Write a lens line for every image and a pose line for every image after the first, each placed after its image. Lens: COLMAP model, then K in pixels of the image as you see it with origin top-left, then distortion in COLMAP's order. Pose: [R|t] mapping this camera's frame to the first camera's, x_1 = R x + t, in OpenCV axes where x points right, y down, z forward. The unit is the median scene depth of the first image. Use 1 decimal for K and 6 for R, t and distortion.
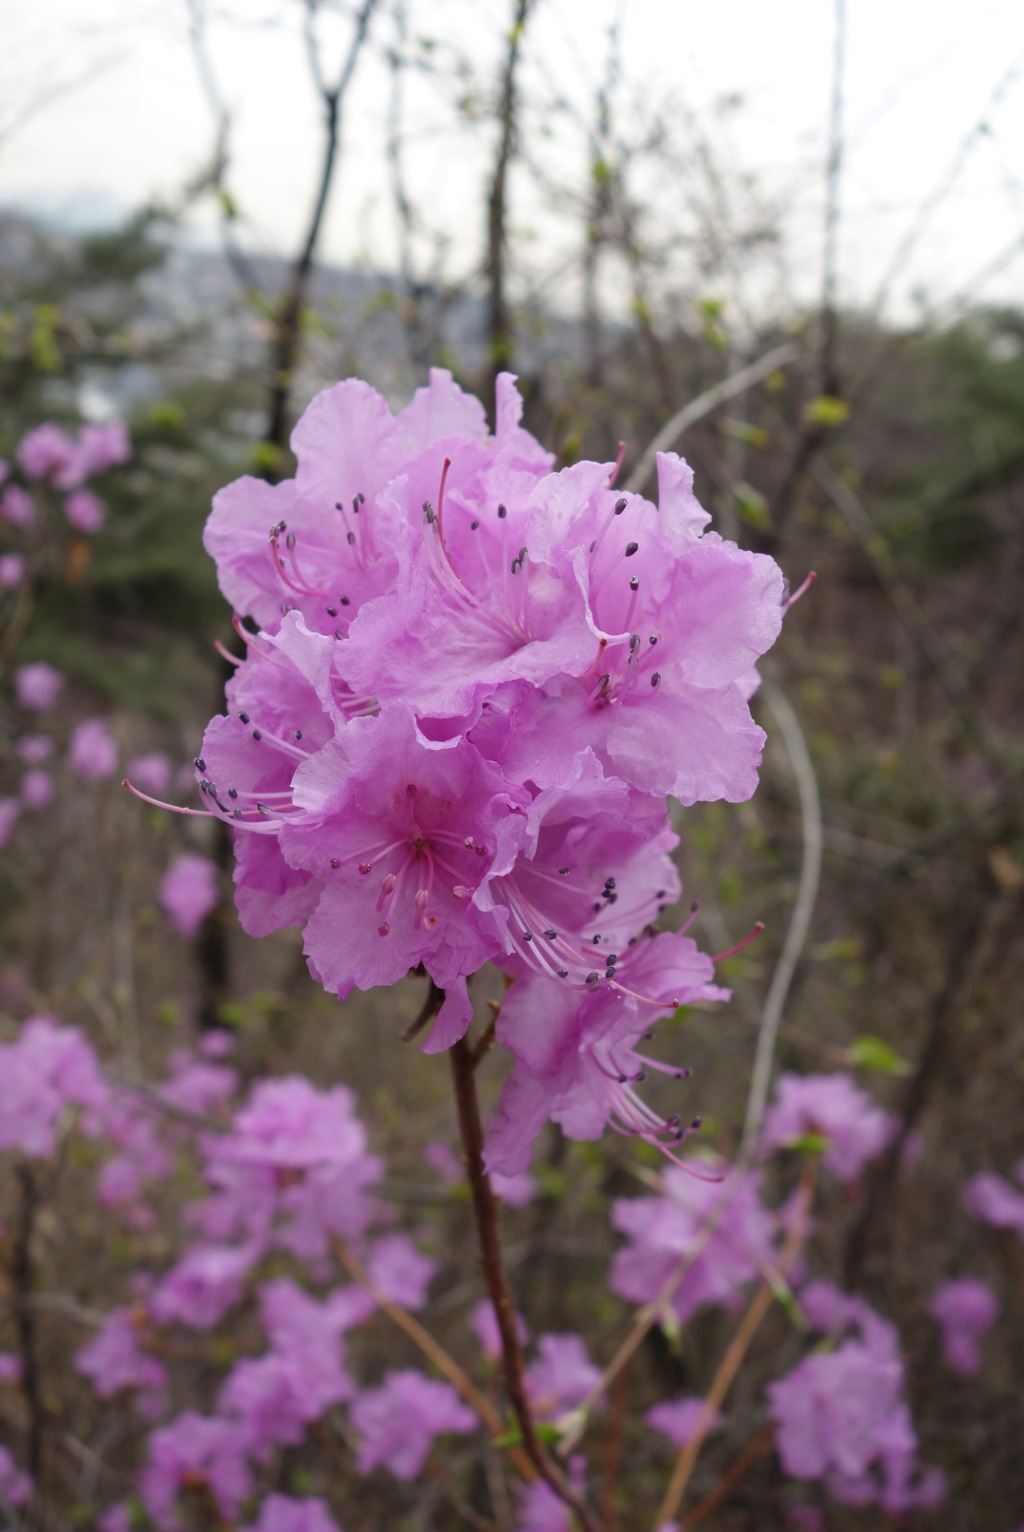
lens RADIAL K [[1221.5, 0, 511.0], [0, 1221.5, 752.5], [0, 0, 1]] dist [-0.008109, -0.001838]
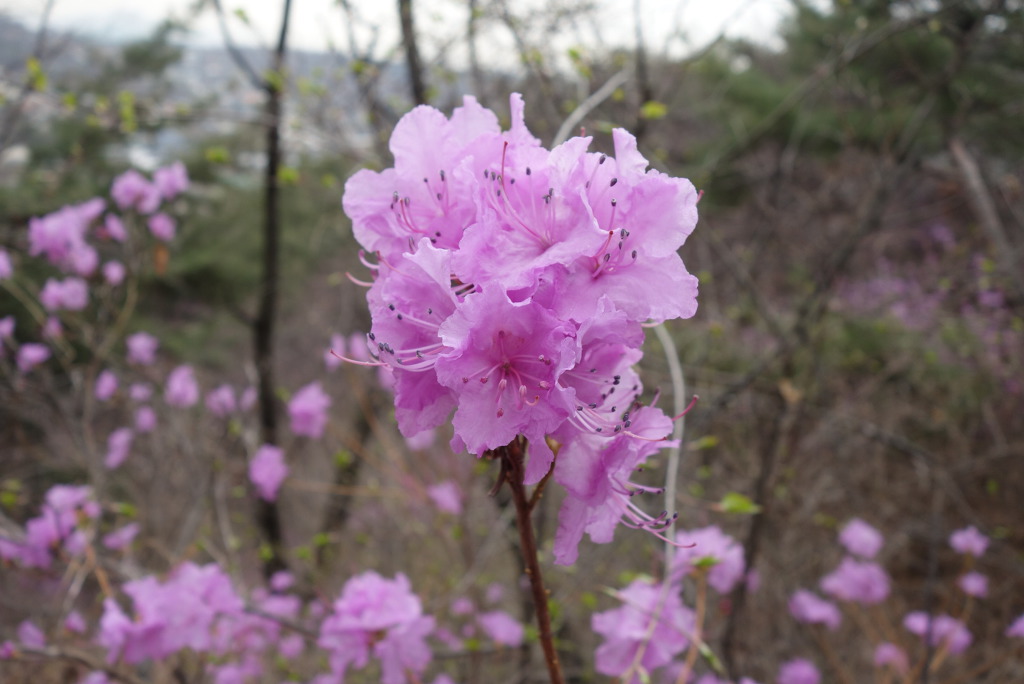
lens RADIAL K [[825.6, 0, 512.0], [0, 825.6, 342.0], [0, 0, 1]] dist [-0.000976, -0.001205]
pose [[0.989550, -0.117108, 0.084127, -0.143679], [0.119166, 0.992676, -0.019855, 0.057730], [-0.081186, 0.029673, 0.996257, -0.142935]]
